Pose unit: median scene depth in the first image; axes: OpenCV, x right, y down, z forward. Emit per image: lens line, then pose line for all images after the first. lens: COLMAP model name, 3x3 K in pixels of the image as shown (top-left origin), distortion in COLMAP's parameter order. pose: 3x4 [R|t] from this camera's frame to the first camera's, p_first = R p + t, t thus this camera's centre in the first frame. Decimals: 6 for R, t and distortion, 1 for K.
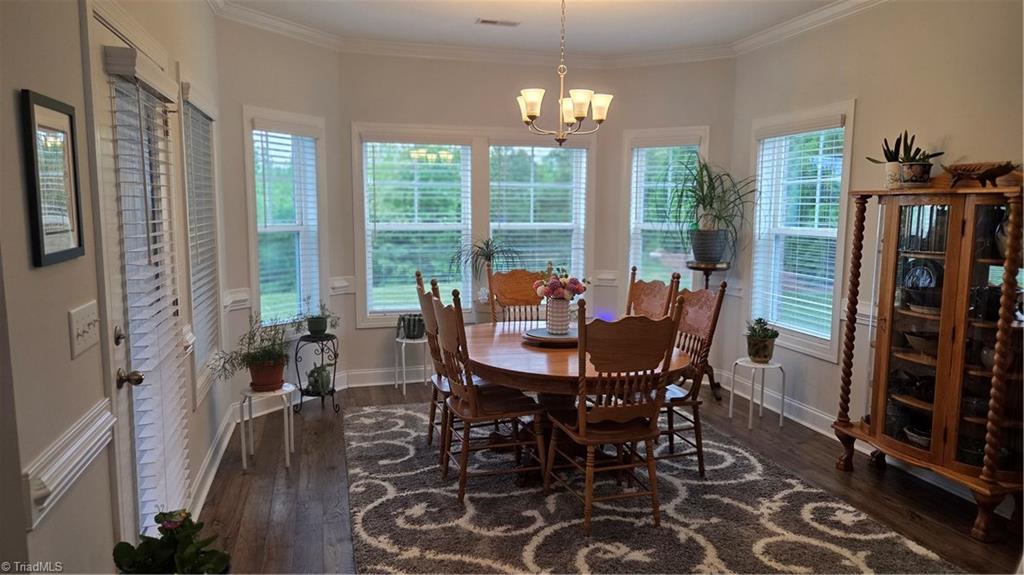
lens RADIAL K [[687.1, 0, 512.0], [0, 687.1, 287.5], [0, 0, 1]] dist [0.066627, -0.068034]
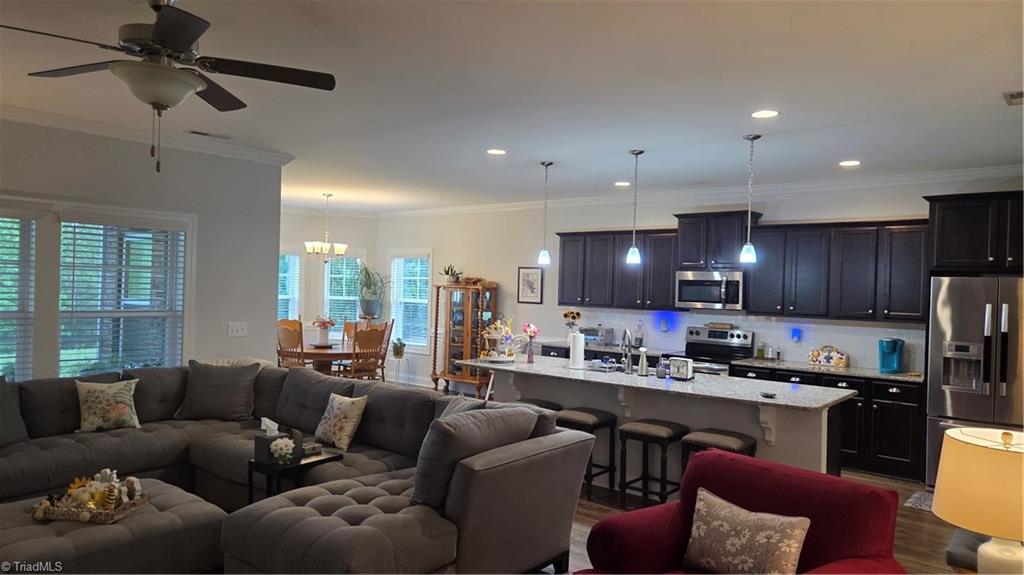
lens RADIAL K [[687.3, 0, 531.0], [0, 687.3, 284.7], [0, 0, 1]] dist [0.072968, -0.075590]
pose [[0.803157, 0.015738, 0.595560, -0.762510], [0.049350, 0.994458, -0.092831, 0.119266], [-0.593721, 0.103949, 0.797929, -1.286485]]
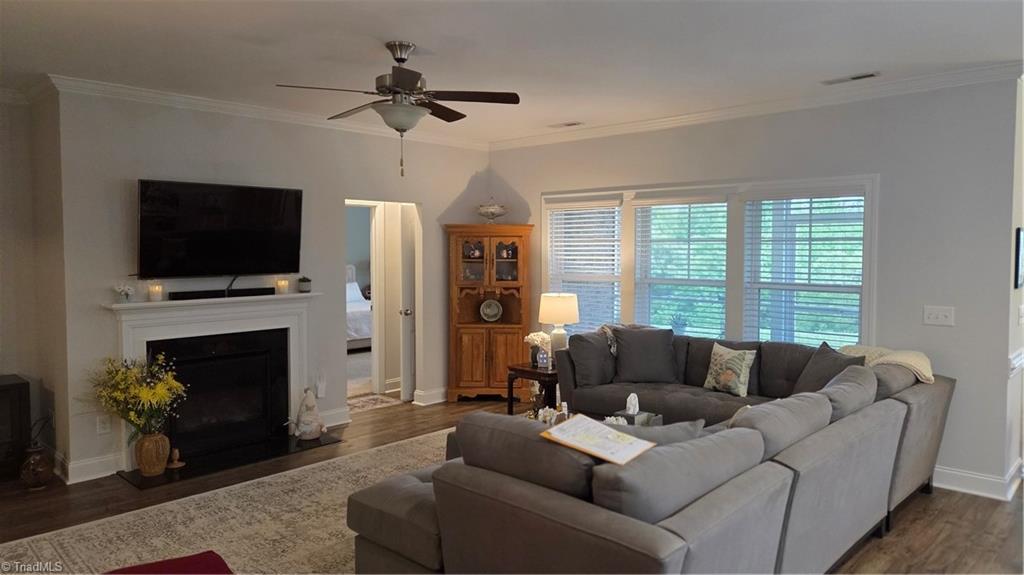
lens RADIAL K [[687.1, 0, 512.0], [0, 687.1, 287.5], [0, 0, 1]] dist [0.066627, -0.068034]
pose [[0.522319, 0.047171, -0.851445, 0.283758], [-0.097709, 0.995203, -0.004804, 0.069552], [0.847134, 0.085703, 0.524422, -0.883868]]
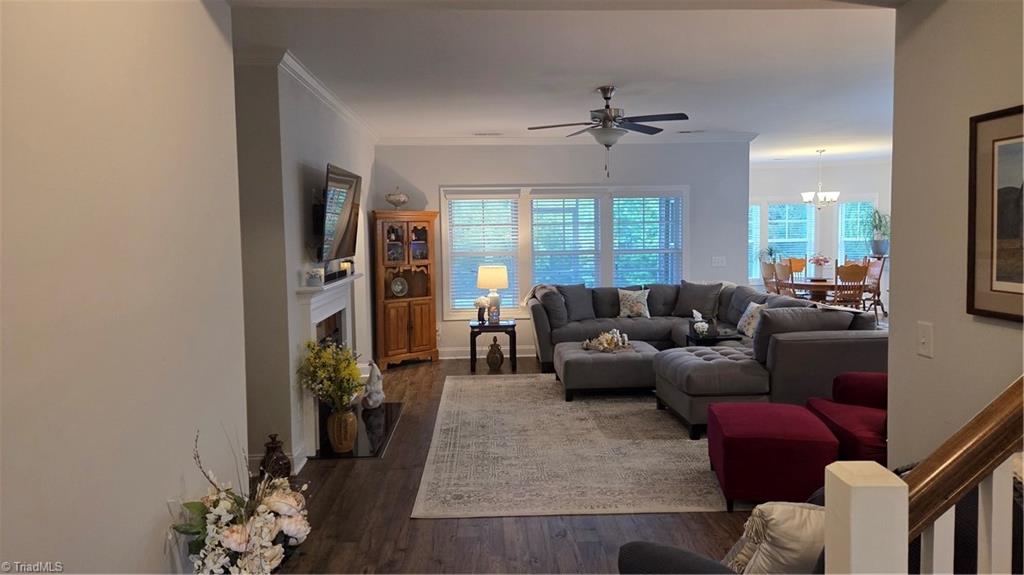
lens RADIAL K [[691.8, 0, 510.2], [0, 691.8, 277.9], [0, 0, 1]] dist [0.075533, -0.073886]
pose [[0.977046, -0.009145, -0.212834, -0.539324], [-0.001538, 0.998749, -0.049974, 0.208011], [0.213025, 0.049154, 0.975810, -1.979778]]
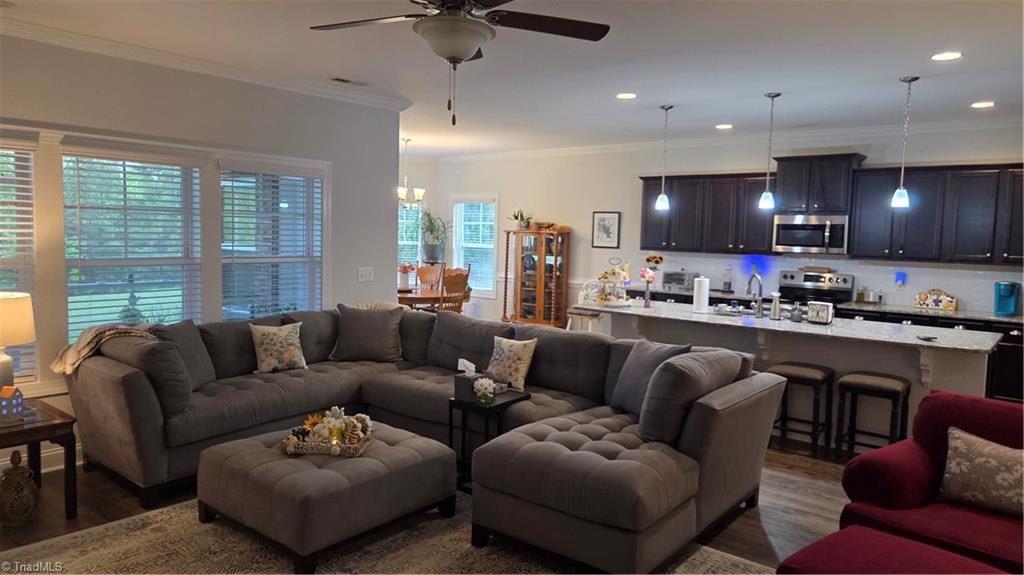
lens RADIAL K [[691.8, 0, 510.2], [0, 691.8, 277.9], [0, 0, 1]] dist [0.075533, -0.073886]
pose [[0.809639, -0.028909, 0.586216, -1.031524], [0.051229, 0.998455, -0.021514, 0.101111], [-0.584689, 0.047450, 0.809869, -1.130112]]
